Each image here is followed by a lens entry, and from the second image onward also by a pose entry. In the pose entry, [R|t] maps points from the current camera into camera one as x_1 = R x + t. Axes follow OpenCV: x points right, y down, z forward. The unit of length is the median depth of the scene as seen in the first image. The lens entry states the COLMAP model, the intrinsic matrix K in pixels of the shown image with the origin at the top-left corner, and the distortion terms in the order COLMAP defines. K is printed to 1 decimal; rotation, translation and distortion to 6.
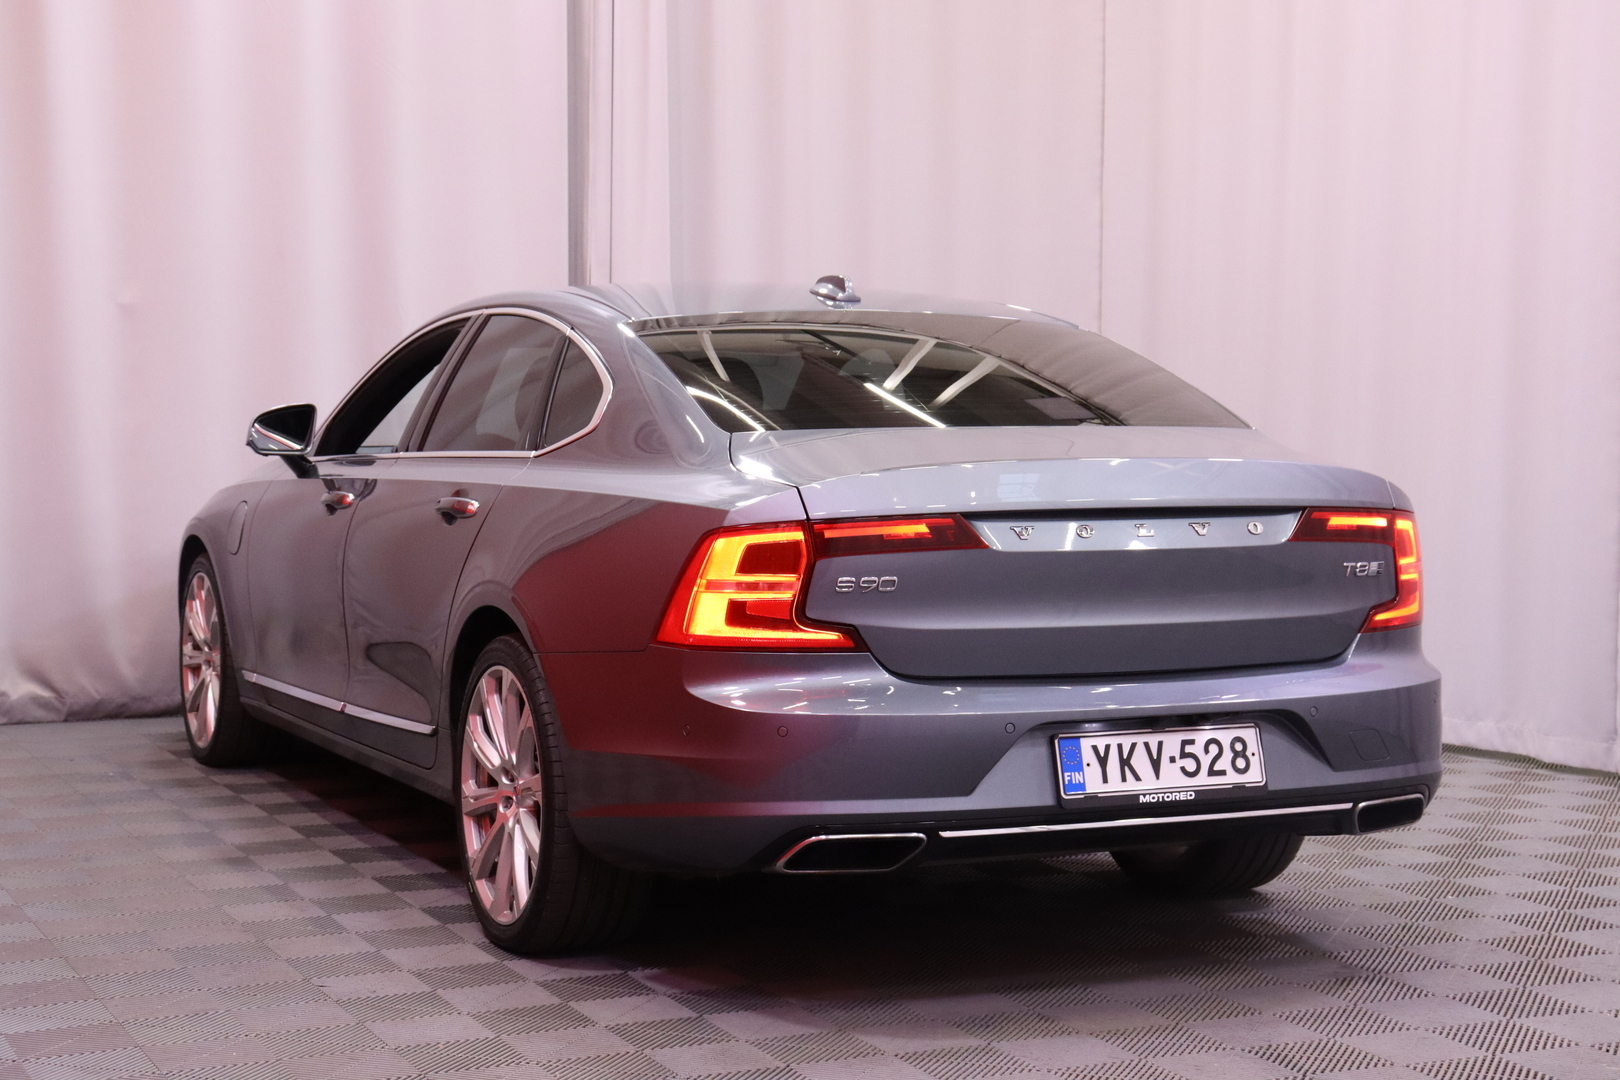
lens RADIAL K [[2652.1, 0, 811.8], [0, 2652.1, 532.2], [0, 0, 1]] dist [0.155413, 0.000000]
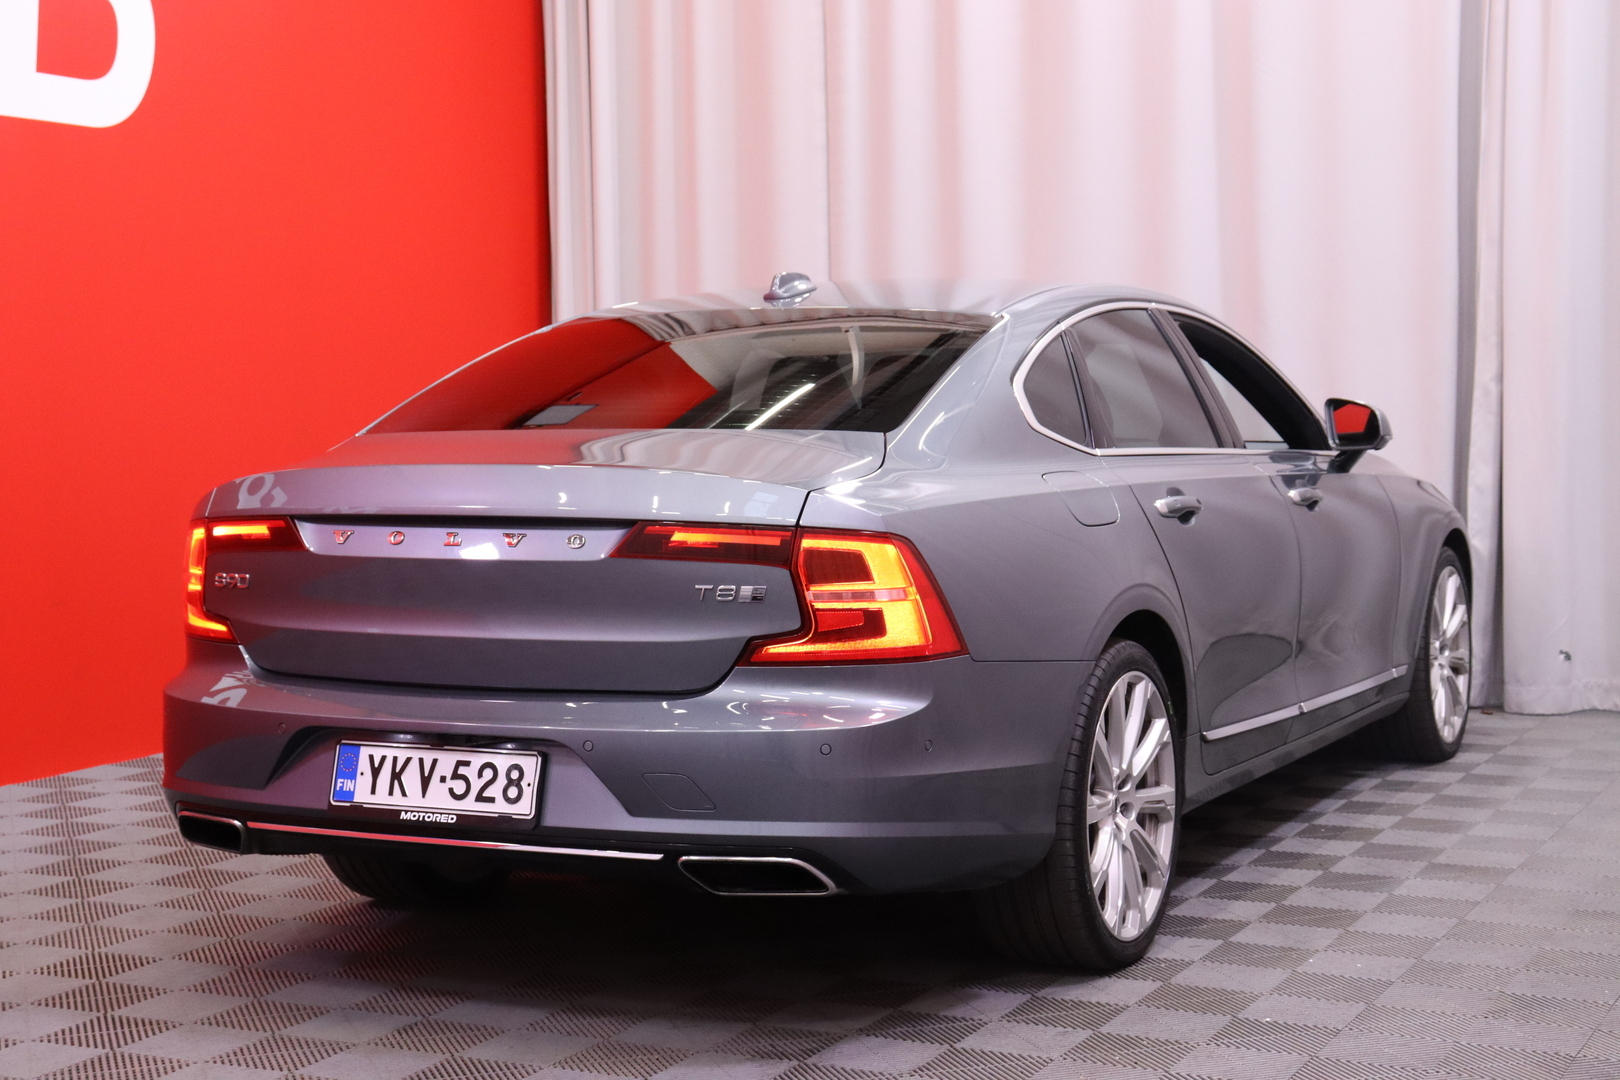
lens RADIAL K [[2715.5, 0, 796.6], [0, 2715.5, 536.6], [0, 0, 1]] dist [-0.037396, 0.000000]
pose [[0.617784, 0.030977, -0.785738, 0.981894], [-0.027392, 0.999465, 0.017867, -0.022732], [0.785871, 0.010485, 0.618302, 0.499234]]
